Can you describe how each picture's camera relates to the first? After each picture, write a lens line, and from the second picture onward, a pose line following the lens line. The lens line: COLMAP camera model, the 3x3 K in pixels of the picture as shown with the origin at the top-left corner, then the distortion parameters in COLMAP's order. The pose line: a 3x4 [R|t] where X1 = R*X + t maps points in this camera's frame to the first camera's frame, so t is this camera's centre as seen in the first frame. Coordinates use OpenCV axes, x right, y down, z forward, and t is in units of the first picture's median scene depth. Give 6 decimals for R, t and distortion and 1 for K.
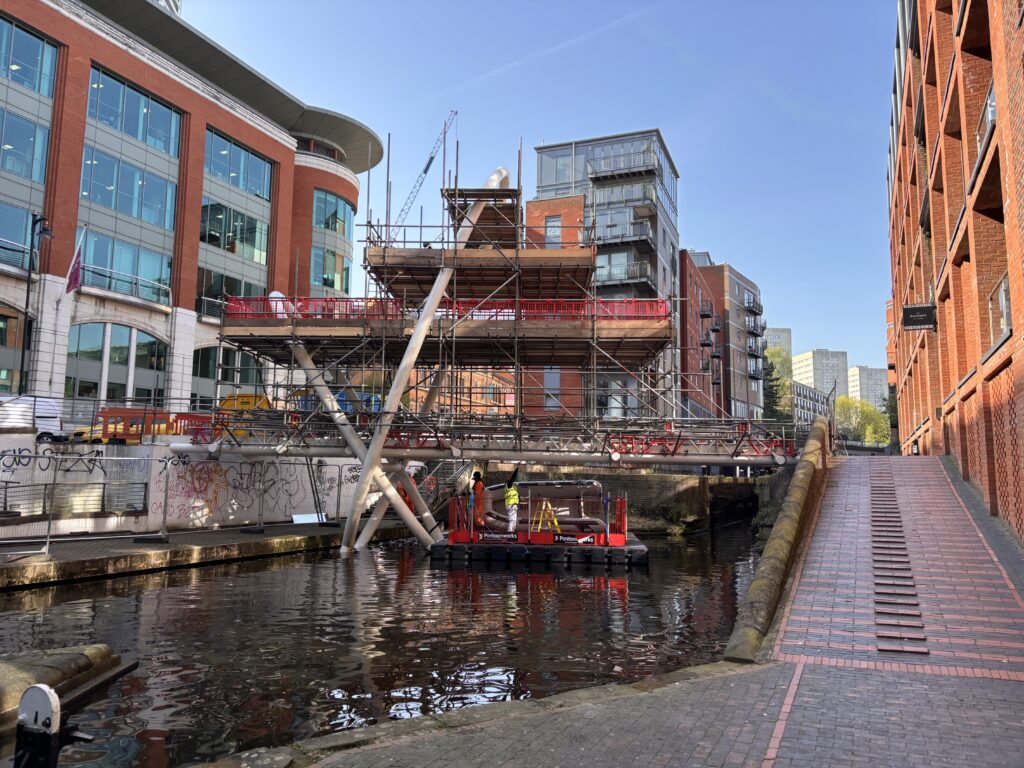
lens RADIAL K [[755.4, 0, 514.3], [0, 755.4, 376.6], [0, 0, 1]] dist [0.042370, -0.047154]
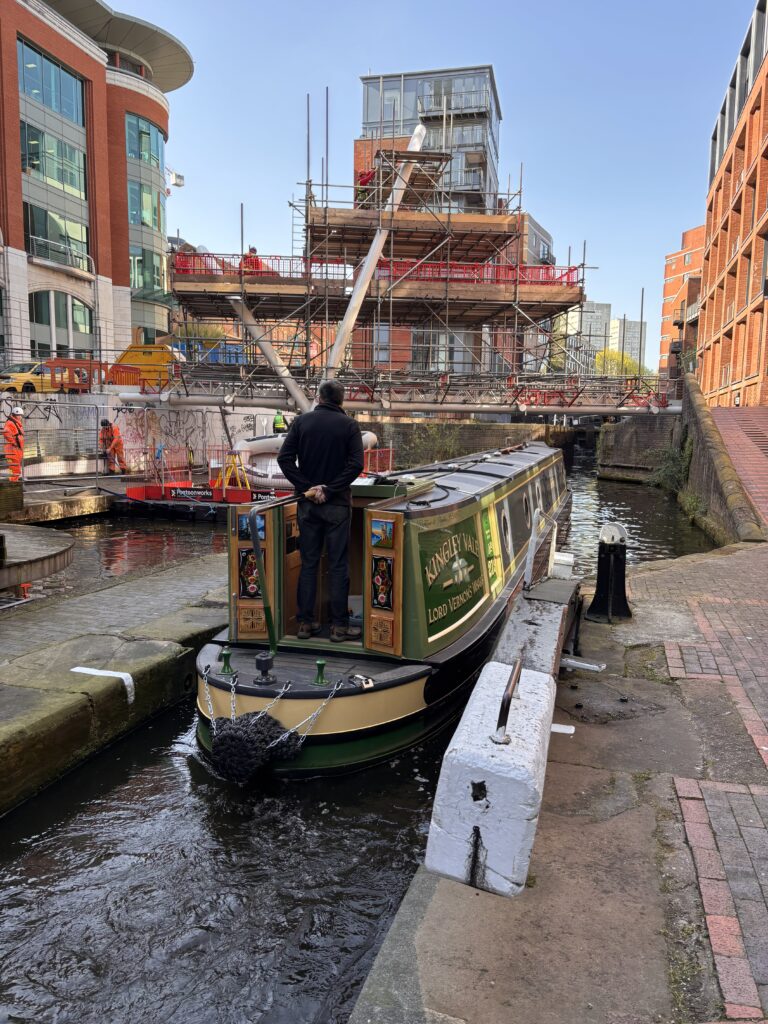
lens RADIAL K [[755.4, 0, 384.0], [0, 755.4, 512.0], [0, 0, 1]] dist [0.042370, -0.047154]
pose [[0.989551, -0.016604, 0.143225, -0.115036], [-0.018478, 0.970552, 0.240183, -0.006488], [-0.142995, -0.240320, 0.960103, -0.059419]]
